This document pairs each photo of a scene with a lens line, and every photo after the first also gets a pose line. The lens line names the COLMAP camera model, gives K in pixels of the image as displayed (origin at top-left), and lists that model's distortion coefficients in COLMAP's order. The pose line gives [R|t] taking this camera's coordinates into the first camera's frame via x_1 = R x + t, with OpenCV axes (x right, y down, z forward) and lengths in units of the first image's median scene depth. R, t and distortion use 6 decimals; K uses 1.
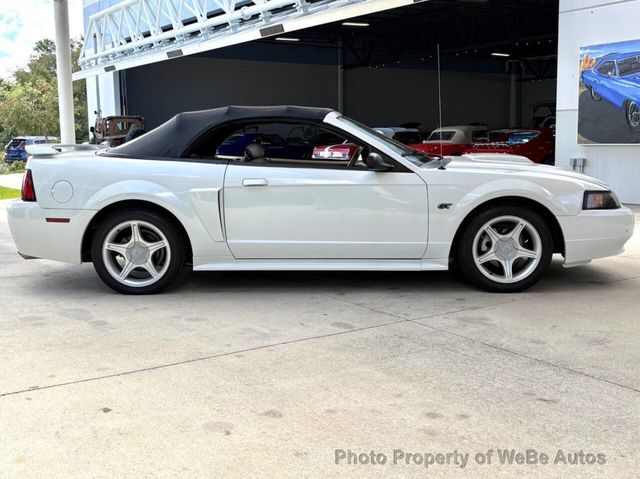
lens RADIAL K [[770.0, 0, 320.0], [0, 770.0, 239.5], [0, 0, 1]] dist [0.121572, -0.356985]
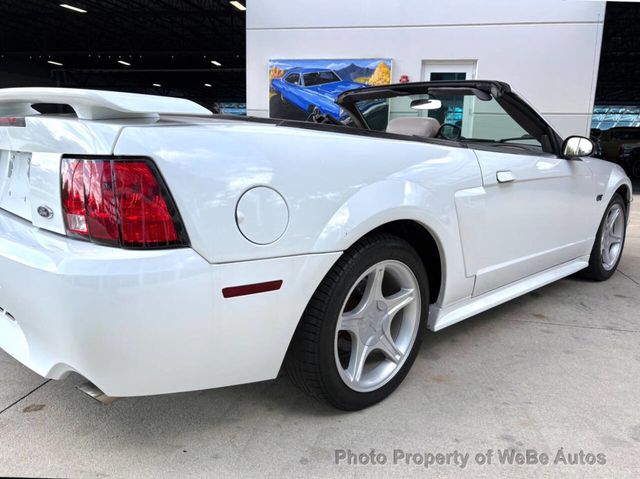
lens RADIAL K [[510.8, 0, 320.4], [0, 510.8, 228.4], [0, 0, 1]] dist [0.011608, 0.002907]
pose [[0.695225, -0.095304, 0.712446, -0.468006], [0.060064, 0.995407, 0.074544, -0.067999], [-0.716278, -0.009033, 0.697756, 0.758465]]
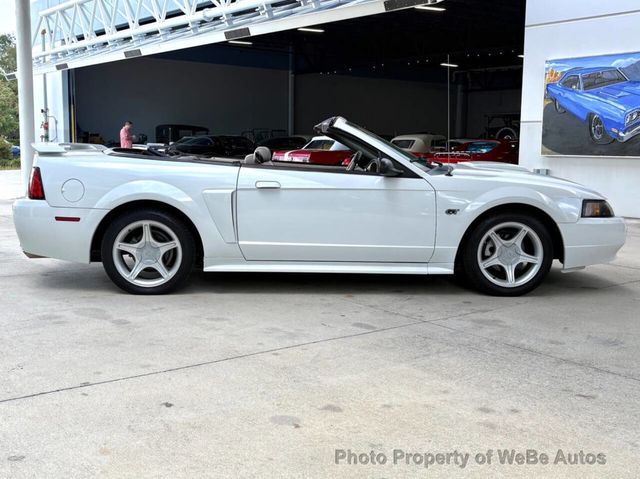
lens RADIAL K [[775.9, 0, 313.4], [0, 775.9, 241.8], [0, 0, 1]] dist [0.154046, -0.527013]
pose [[0.997181, 0.015022, 0.073510, -0.092353], [-0.014643, 0.999877, -0.005687, 0.005180], [-0.073586, 0.004594, 0.997278, -0.020820]]
